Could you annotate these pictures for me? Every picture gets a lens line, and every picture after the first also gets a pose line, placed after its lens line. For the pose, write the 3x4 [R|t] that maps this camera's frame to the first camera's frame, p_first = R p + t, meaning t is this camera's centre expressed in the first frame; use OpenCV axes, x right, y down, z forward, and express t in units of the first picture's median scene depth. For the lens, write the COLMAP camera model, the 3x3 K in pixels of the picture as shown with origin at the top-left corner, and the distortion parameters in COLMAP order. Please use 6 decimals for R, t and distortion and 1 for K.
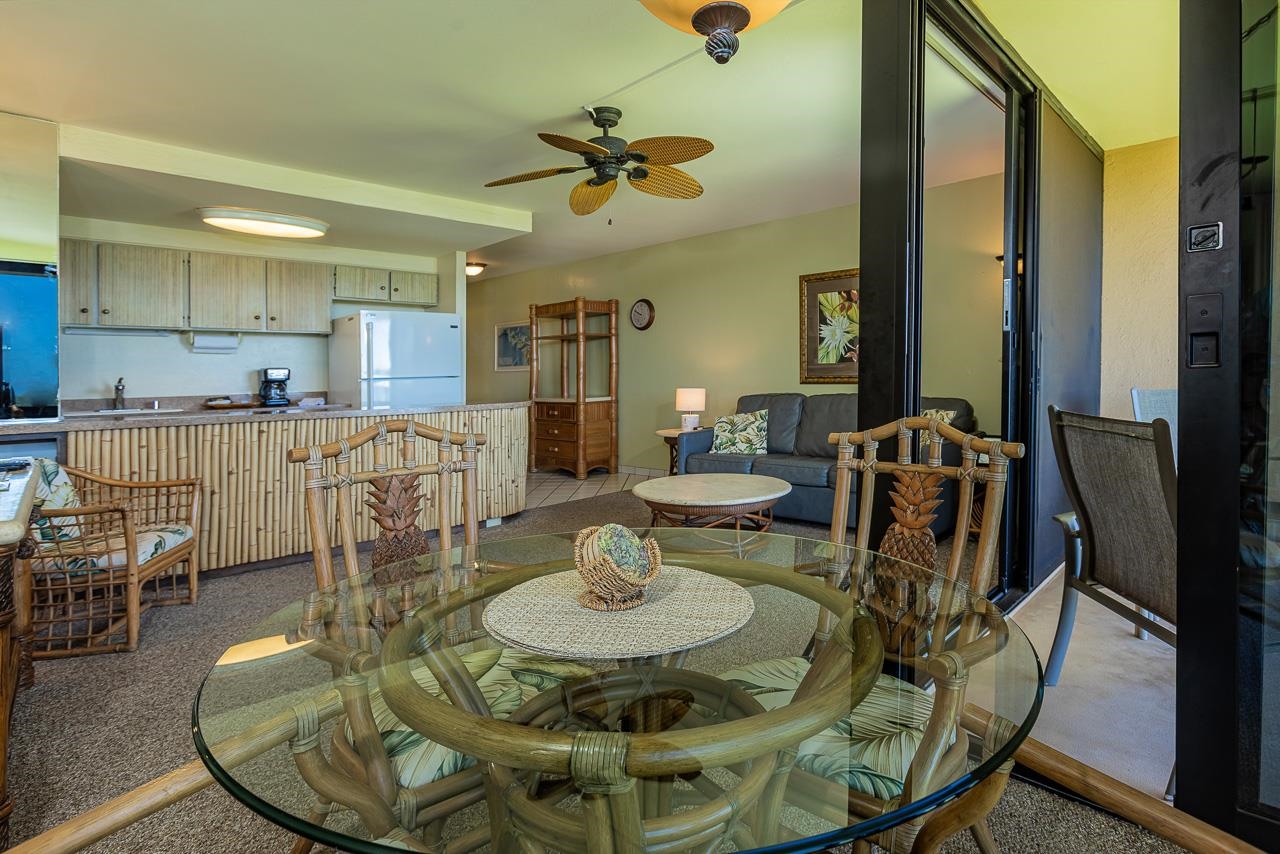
lens RADIAL K [[610.0, 0, 704.2], [0, 610.0, 363.4], [0, 0, 1]] dist [-0.004218, 0.003071]
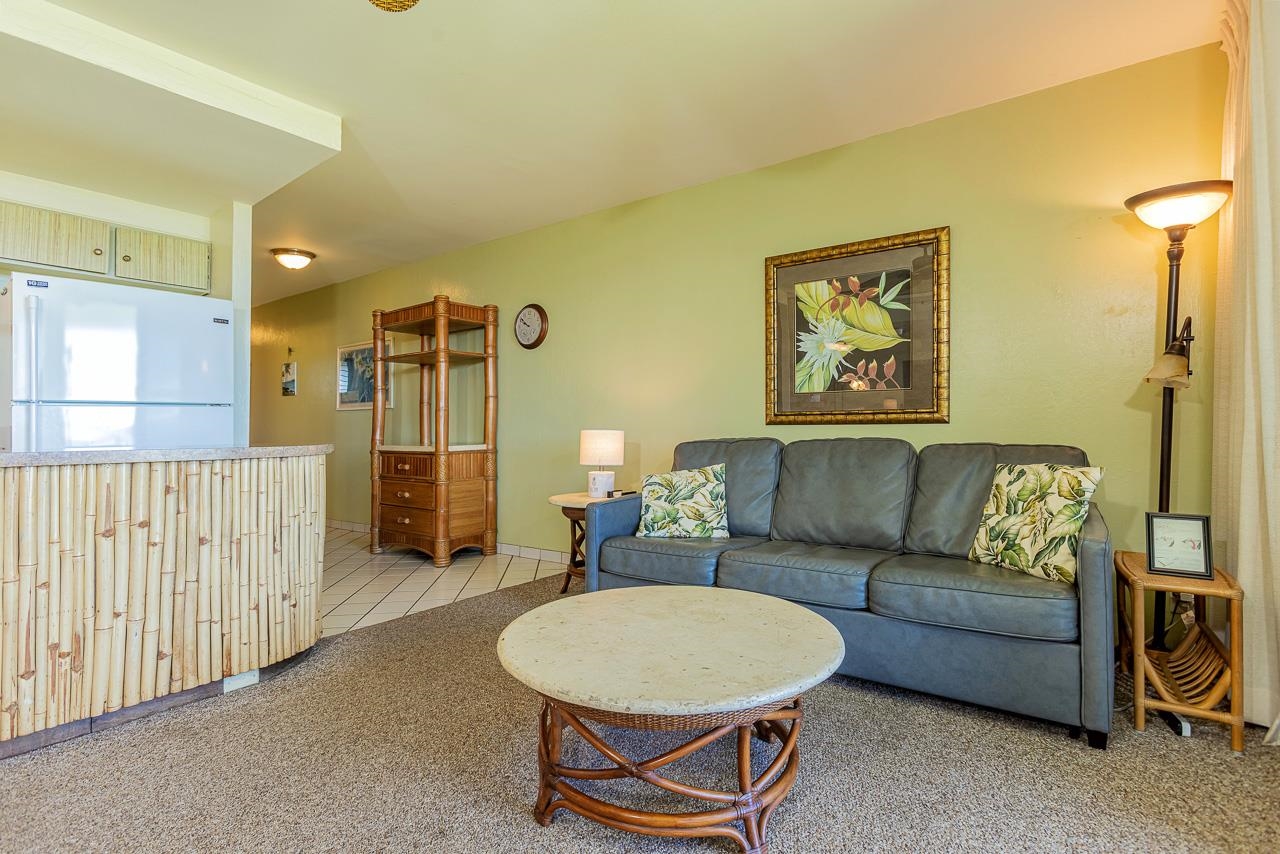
lens RADIAL K [[610.0, 0, 633.6], [0, 610.0, 426.8], [0, 0, 1]] dist [-0.004218, 0.003071]
pose [[0.997560, 0.015532, 0.068058, -0.048590], [-0.016555, 0.999758, 0.014503, 0.030795], [-0.067816, -0.015594, 0.997576, 0.424921]]
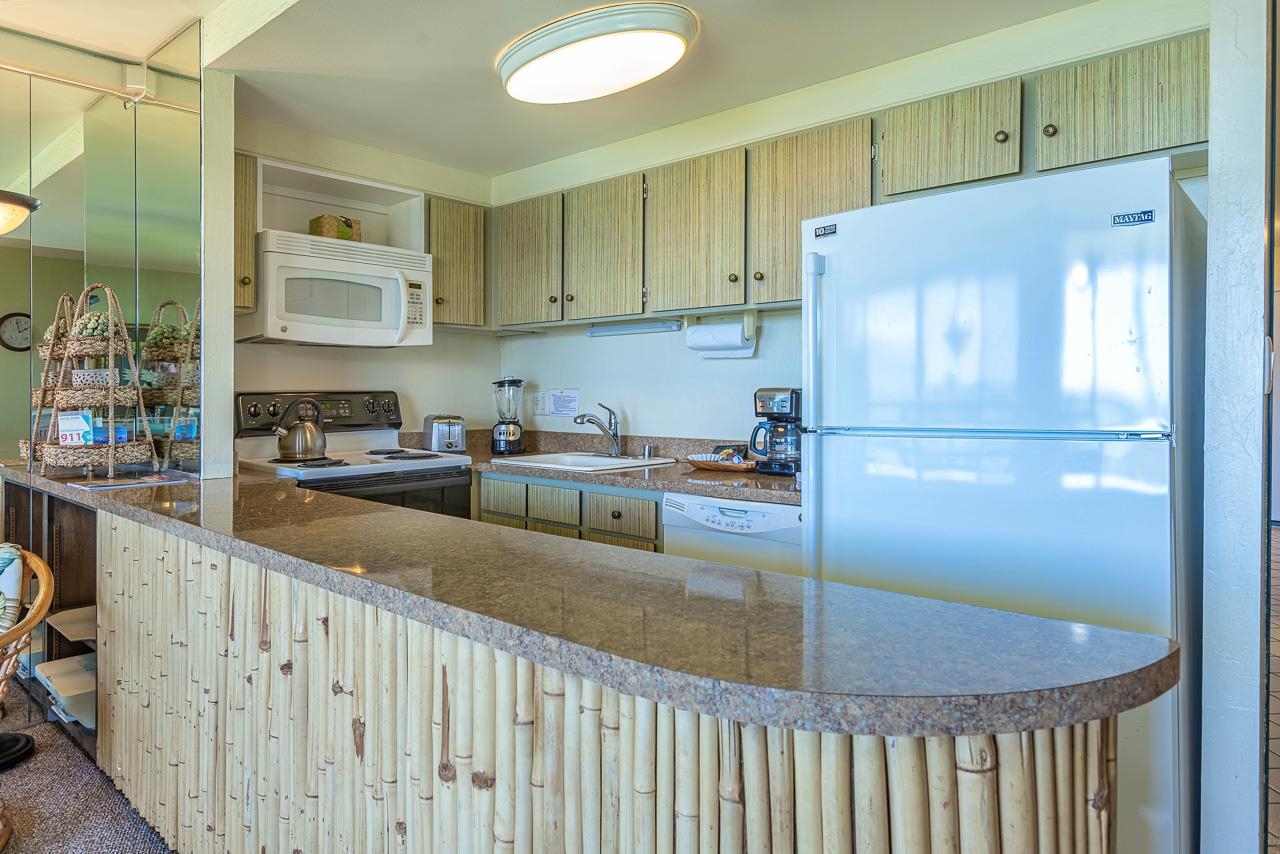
lens RADIAL K [[792.8, 0, 621.3], [0, 792.8, 389.0], [0, 0, 1]] dist [0.002556, 0.003722]
pose [[0.011852, 0.025121, -0.999614, -0.123640], [0.025739, 0.999345, 0.025420, -0.008741], [0.999598, -0.026030, 0.011198, 0.895718]]
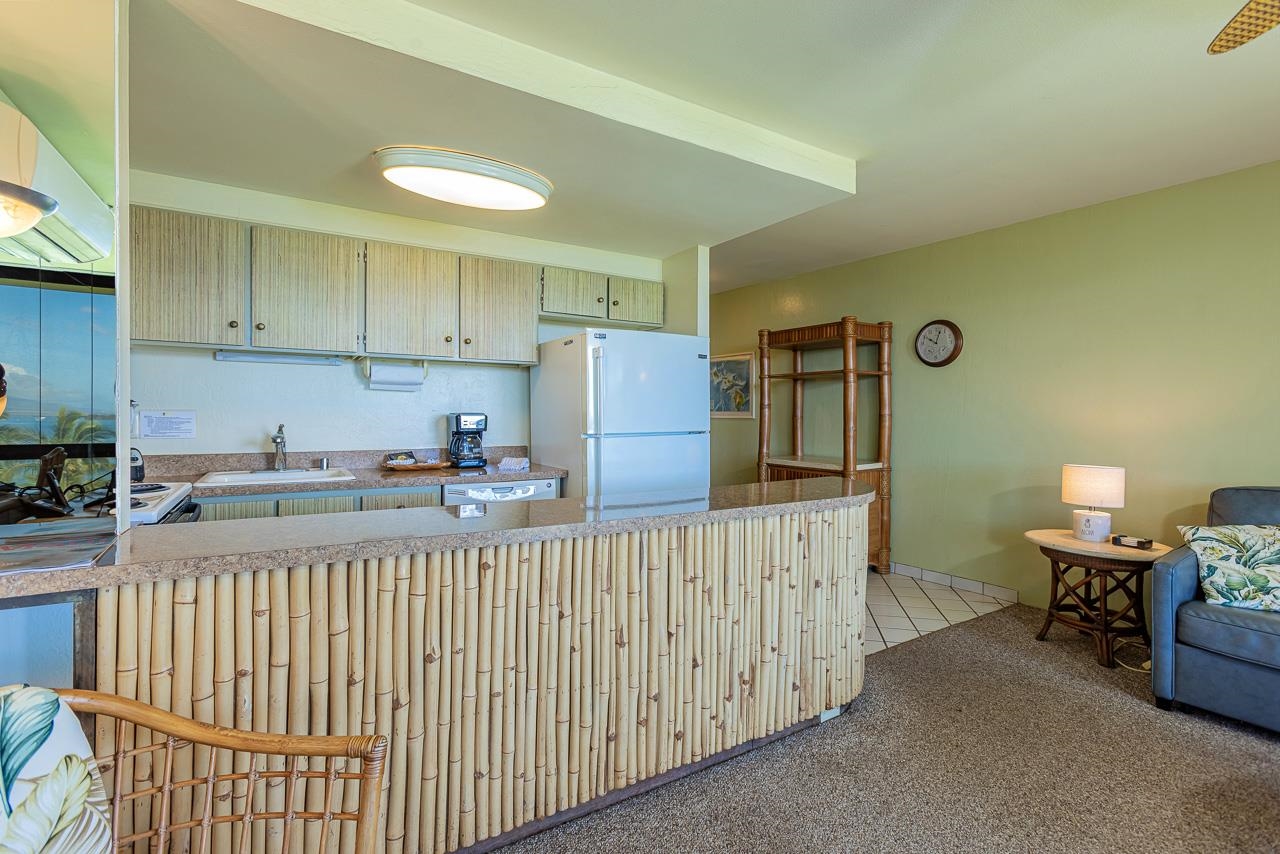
lens RADIAL K [[571.3, 0, 630.9], [0, 571.3, 428.8], [0, 0, 1]] dist [-0.002087, 0.003310]
pose [[0.960404, 0.039303, -0.275825, -0.347708], [-0.026062, 0.998332, 0.051509, -0.013202], [0.277389, -0.042280, 0.959827, 0.426096]]
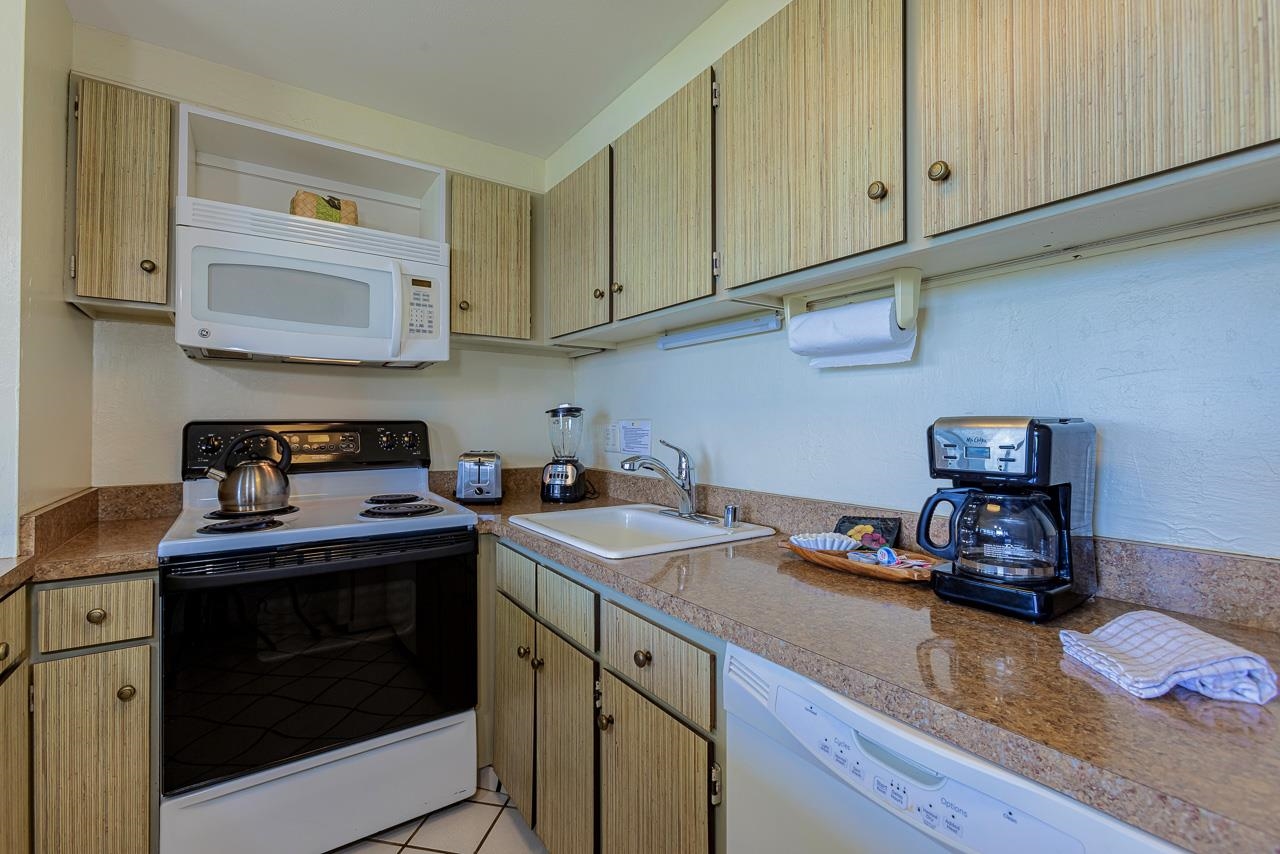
lens RADIAL K [[555.0, 0, 634.0], [0, 555.0, 402.2], [0, 0, 1]] dist [-0.012765, 0.000654]
pose [[-0.217600, -0.010210, -0.975985, -0.507205], [0.025782, 0.999536, -0.016205, 0.003652], [0.975697, -0.028689, -0.217236, 0.943641]]
